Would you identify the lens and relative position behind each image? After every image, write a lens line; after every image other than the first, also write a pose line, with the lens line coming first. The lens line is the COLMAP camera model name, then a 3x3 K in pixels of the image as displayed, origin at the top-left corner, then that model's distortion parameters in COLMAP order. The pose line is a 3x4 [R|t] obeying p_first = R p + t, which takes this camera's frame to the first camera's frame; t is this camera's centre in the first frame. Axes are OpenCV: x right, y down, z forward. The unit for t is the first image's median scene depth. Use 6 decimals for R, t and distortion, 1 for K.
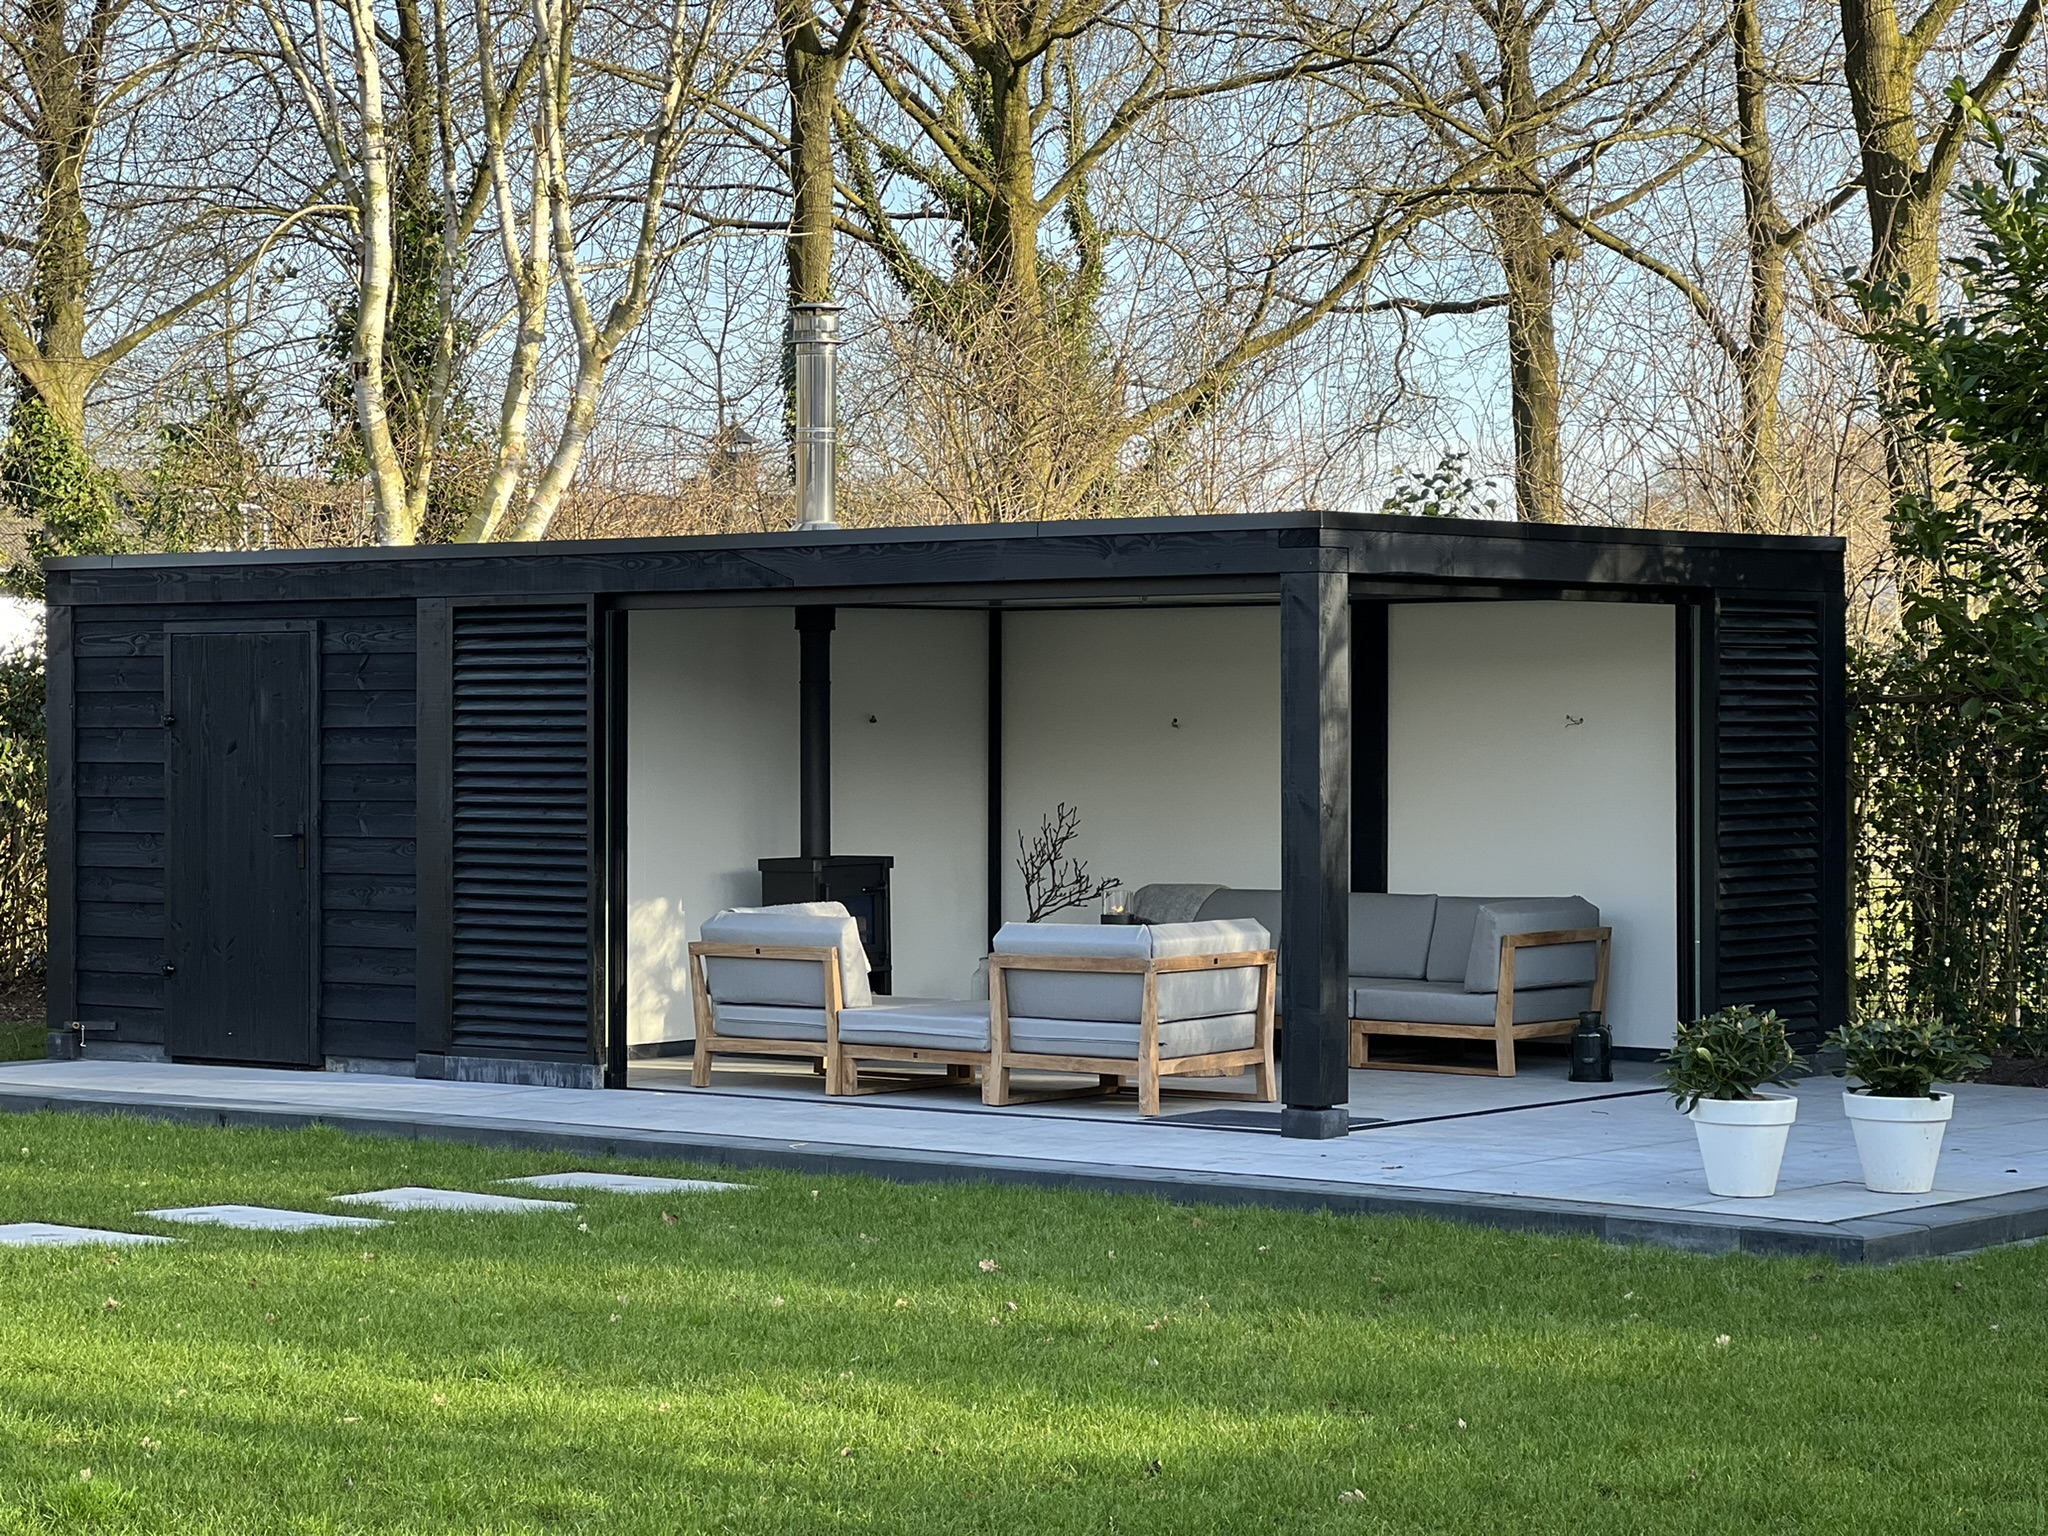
lens RADIAL K [[4558.6, 0, 1053.6], [0, 4558.6, 771.6], [0, 0, 1]] dist [-0.033523, 3.976282]
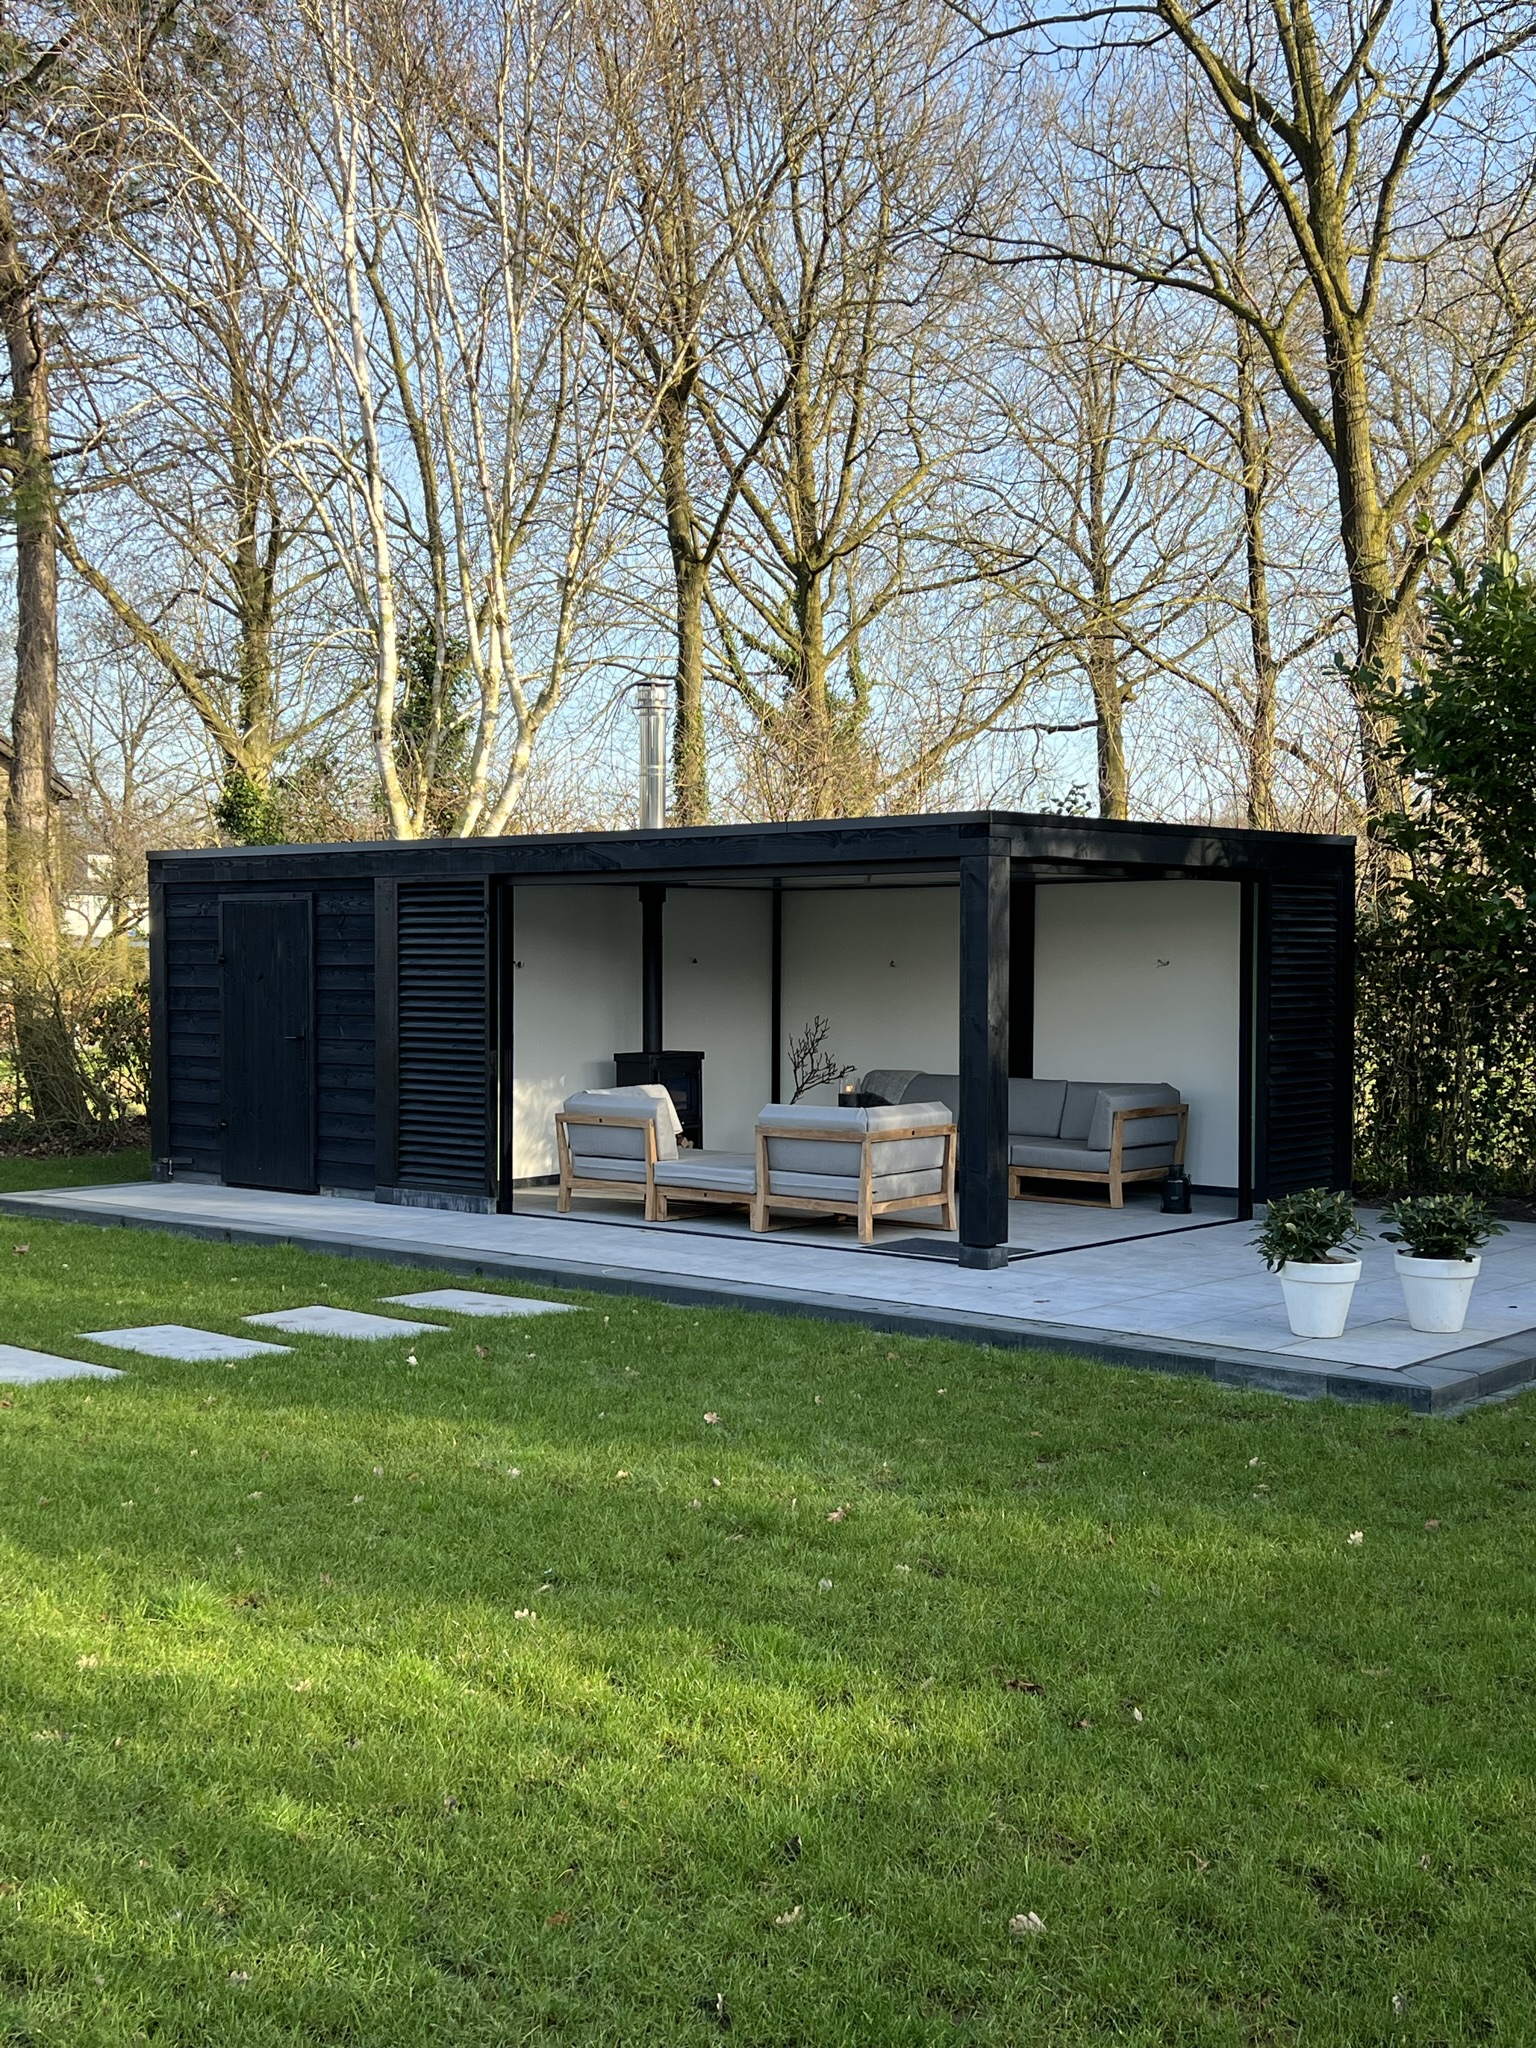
lens RADIAL K [[2269.4, 0, 771.5], [0, 2269.4, 1058.6], [0, 0, 1]] dist [0.219470, -0.698180]
pose [[0.999325, 0.004481, -0.036472, 0.015176], [-0.003258, 0.999432, 0.033527, -0.004697], [0.036602, -0.033386, 0.998772, 0.262315]]
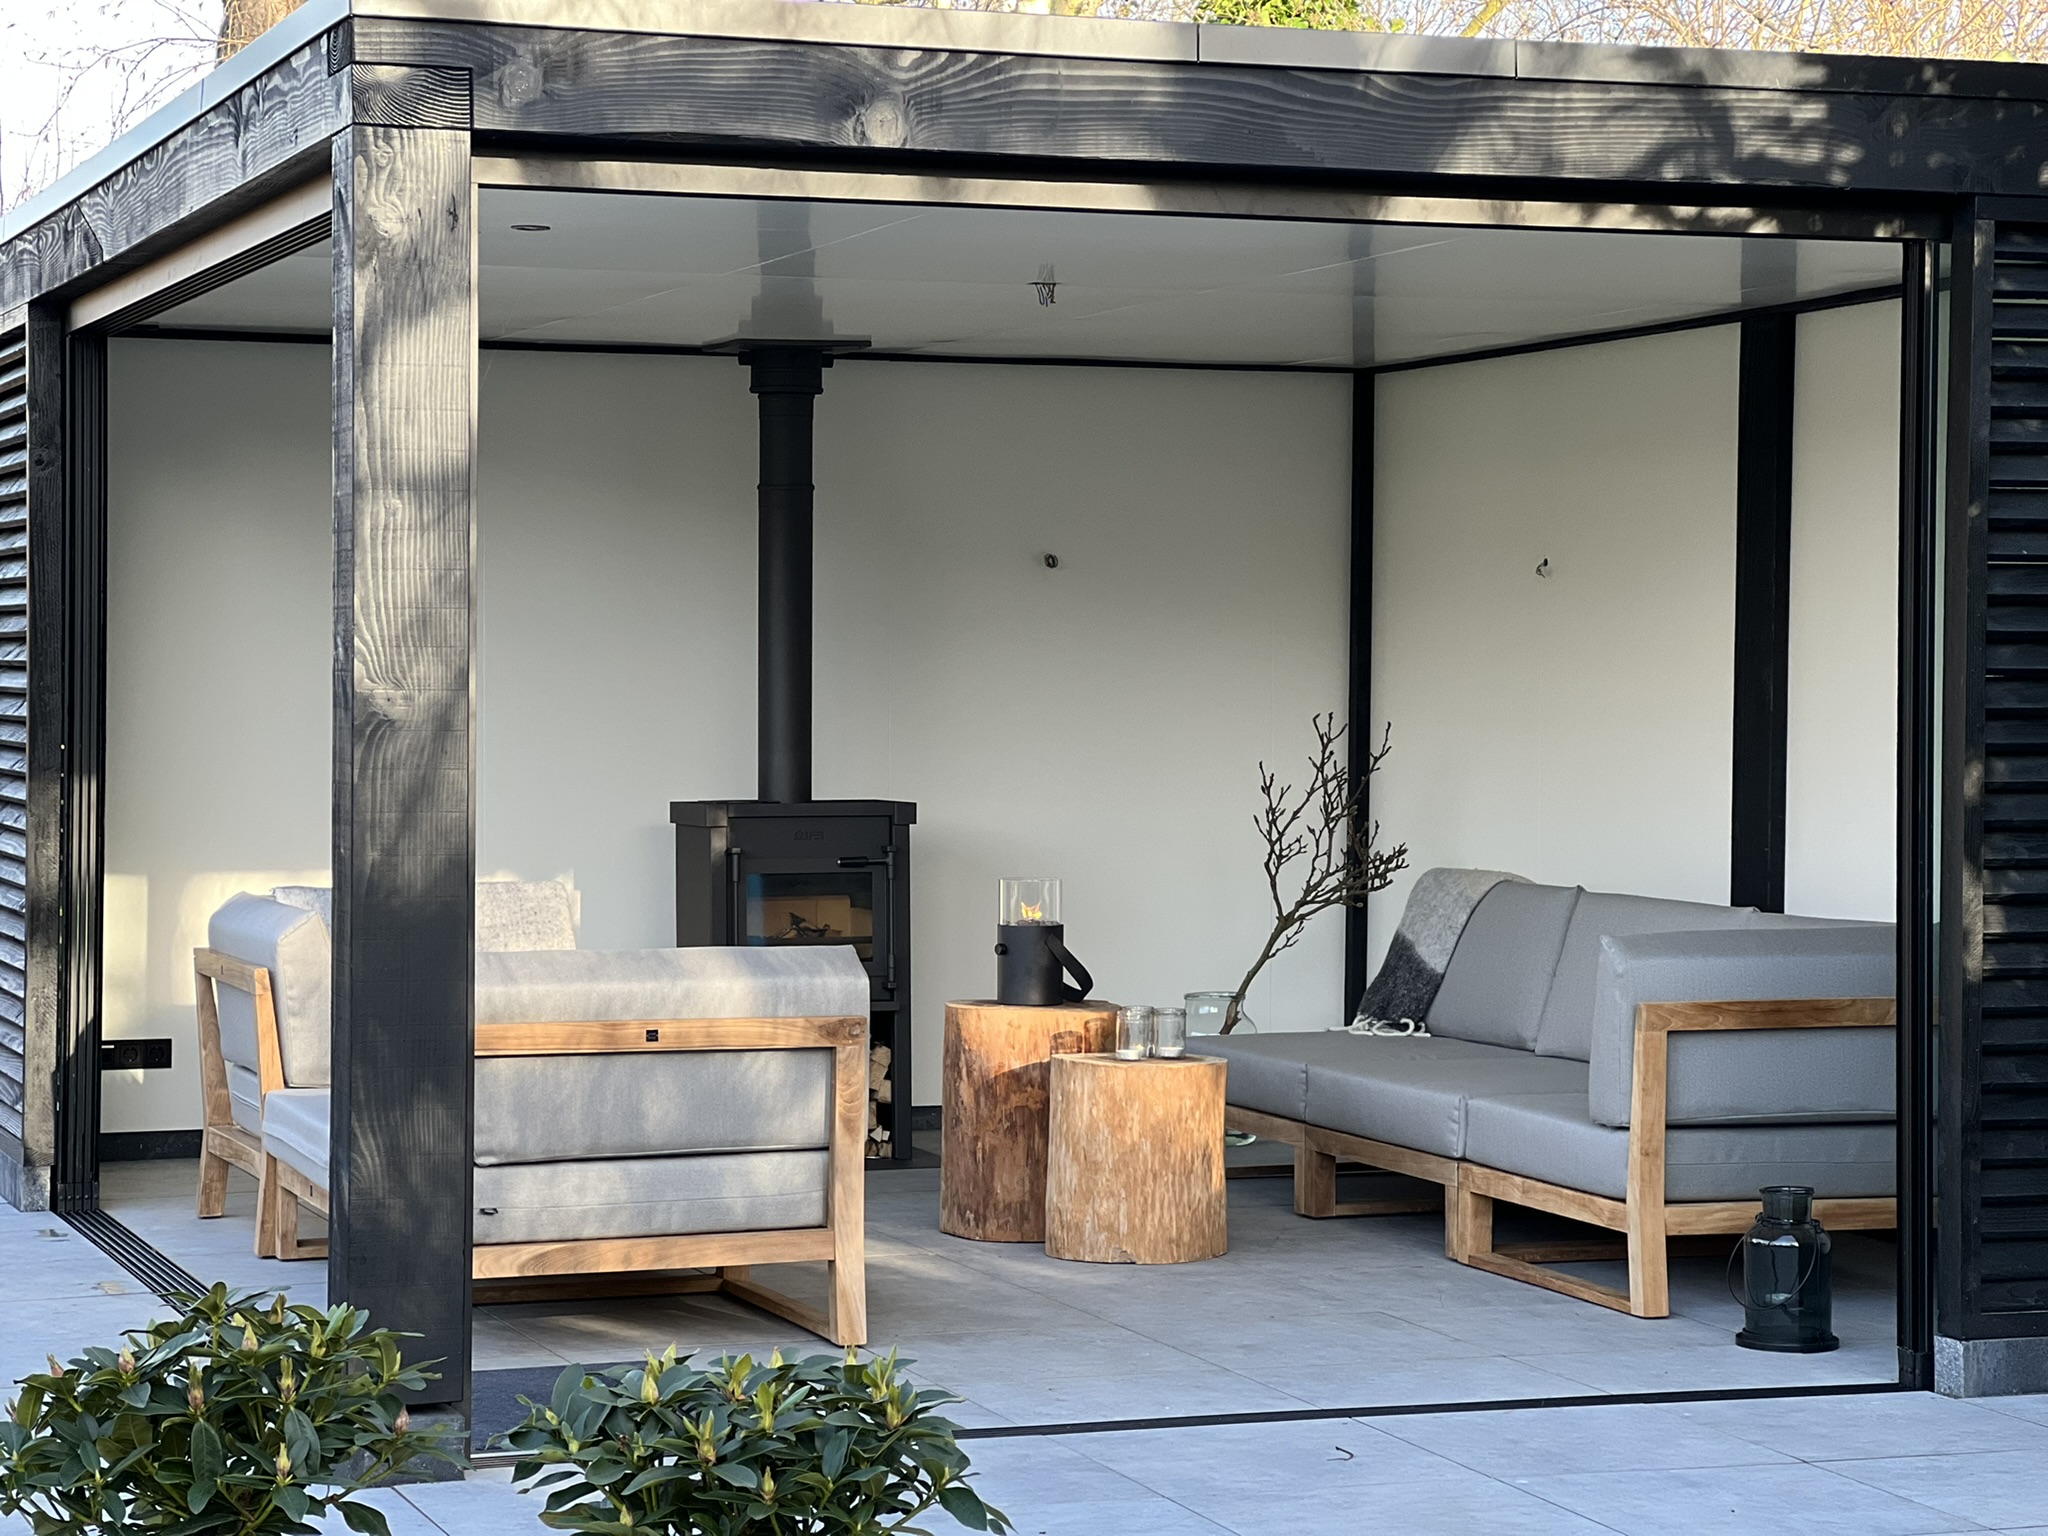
lens RADIAL K [[4562.3, 0, 1009.7], [0, 4562.3, 765.2], [0, 0, 1]] dist [0.000460, 3.121349]
pose [[0.853787, 0.017711, -0.520321, 0.272120], [-0.013473, 0.999838, 0.011925, 0.007424], [0.520448, -0.003171, 0.853887, 0.562236]]
